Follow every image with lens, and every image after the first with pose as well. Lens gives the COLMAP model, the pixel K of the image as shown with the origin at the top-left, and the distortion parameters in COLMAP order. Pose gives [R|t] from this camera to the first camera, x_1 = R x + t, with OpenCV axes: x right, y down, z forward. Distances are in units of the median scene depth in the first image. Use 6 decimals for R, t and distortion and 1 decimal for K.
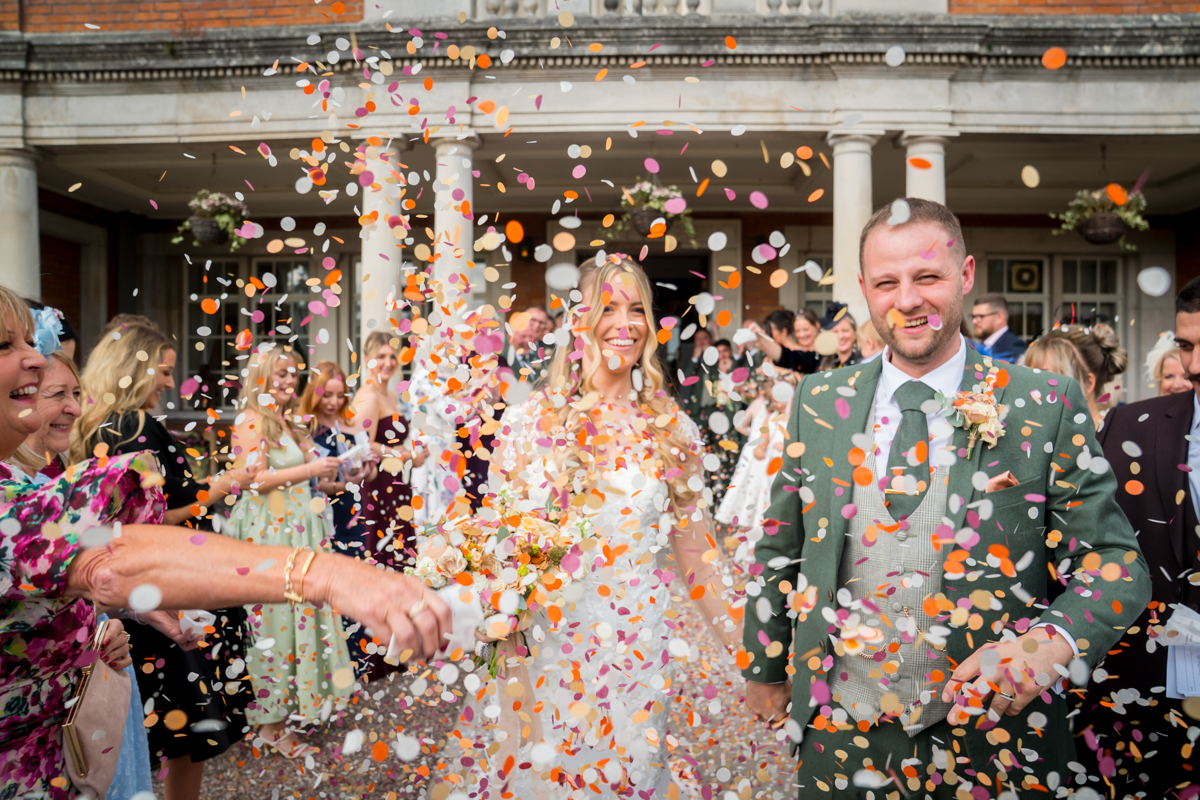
lens RADIAL K [[867.4, 0, 608.0], [0, 867.4, 396.7], [0, 0, 1]] dist [-0.133408, 0.115196]
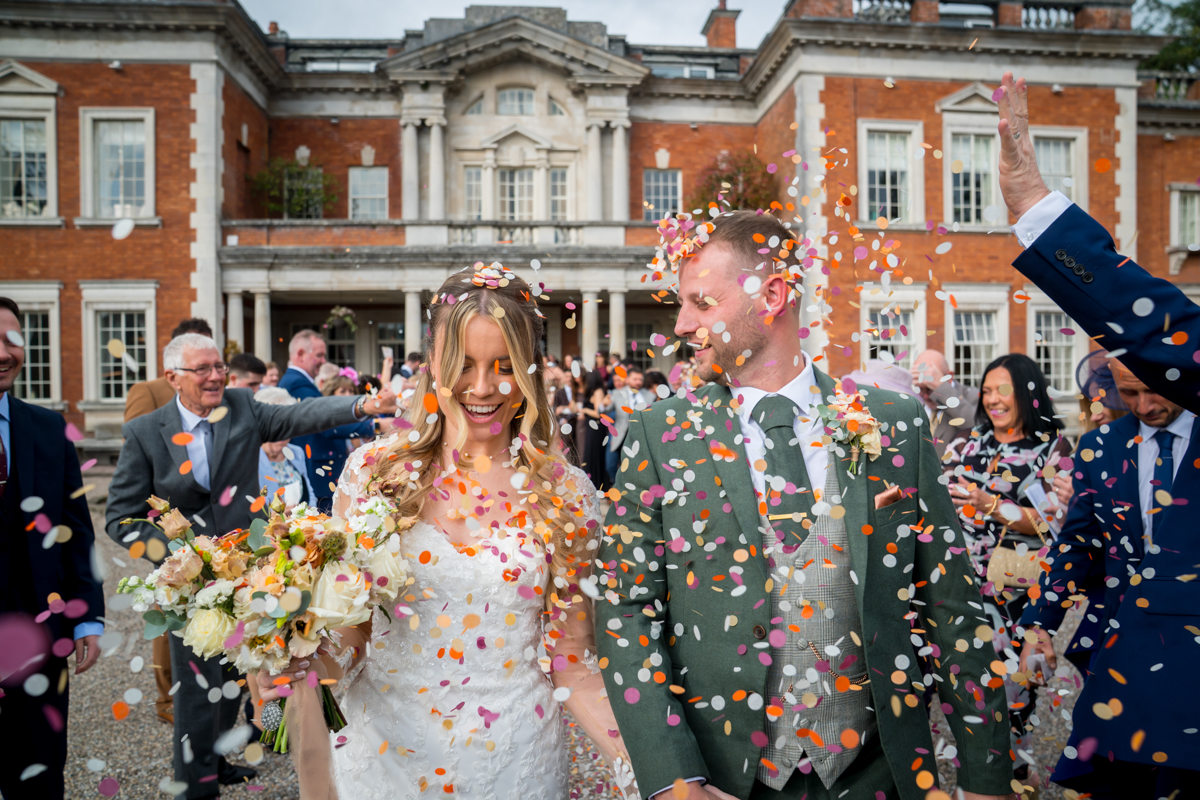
lens RADIAL K [[832.7, 0, 600.0], [0, 832.7, 400.0], [0, 0, 1]] dist [-0.127194, 0.103072]
pose [[0.992306, -0.010852, 0.123334, -0.011404], [0.009471, 0.999886, 0.011784, 0.012041], [-0.123448, -0.010525, 0.992295, -1.649156]]
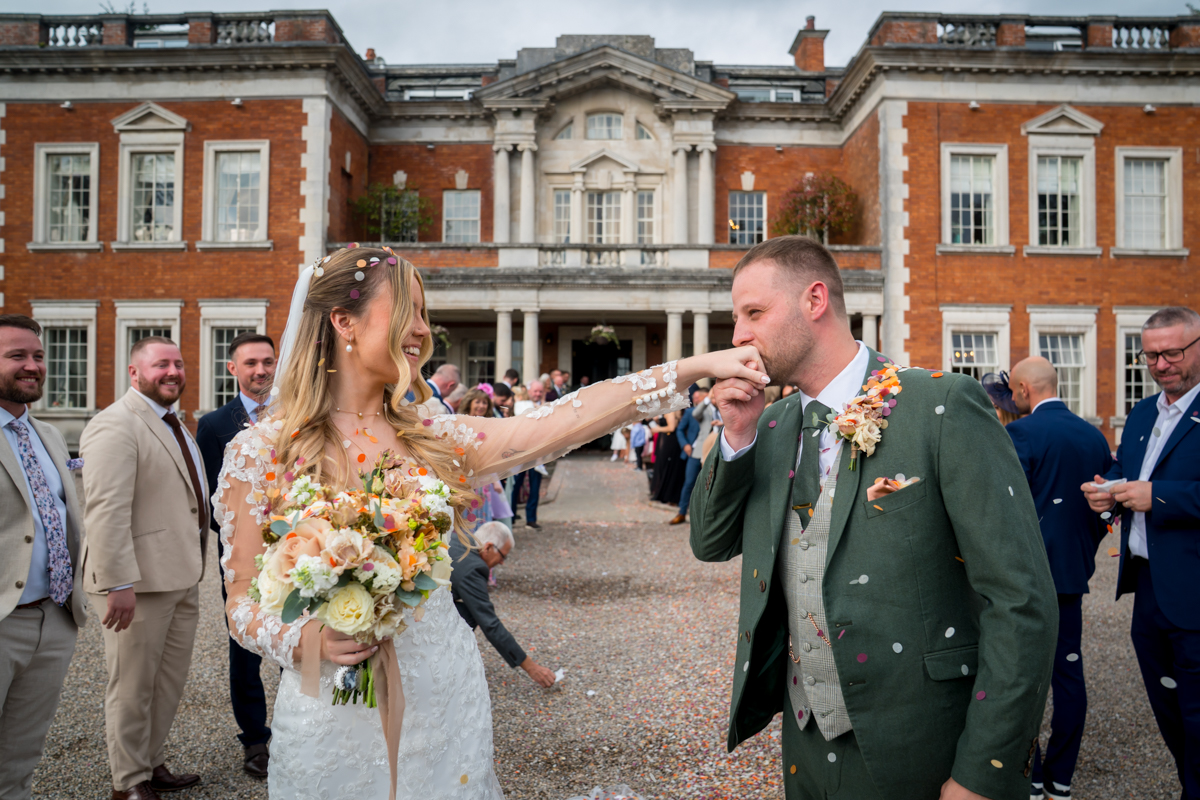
lens RADIAL K [[867.4, 0, 608.0], [0, 867.4, 396.7], [0, 0, 1]] dist [-0.133408, 0.115196]
pose [[0.999419, 0.005374, 0.033655, -0.025473], [-0.004846, 0.999864, -0.015733, 0.019906], [-0.033735, 0.015561, 0.999310, -1.843138]]
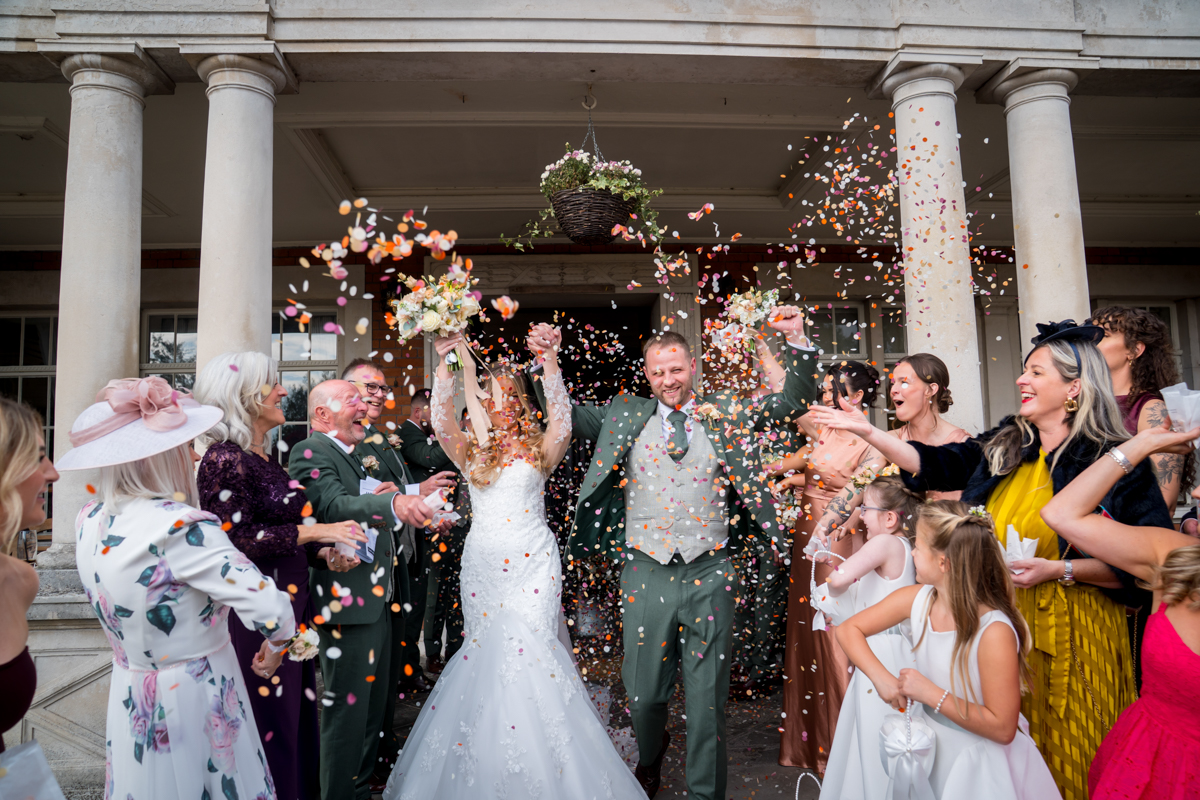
lens RADIAL K [[867.4, 0, 608.0], [0, 867.4, 396.7], [0, 0, 1]] dist [-0.133408, 0.115196]
pose [[0.992651, -0.017219, 0.119784, -0.011106], [0.029743, 0.994178, -0.103568, -0.022749], [-0.117303, 0.106370, 0.987383, 0.464153]]
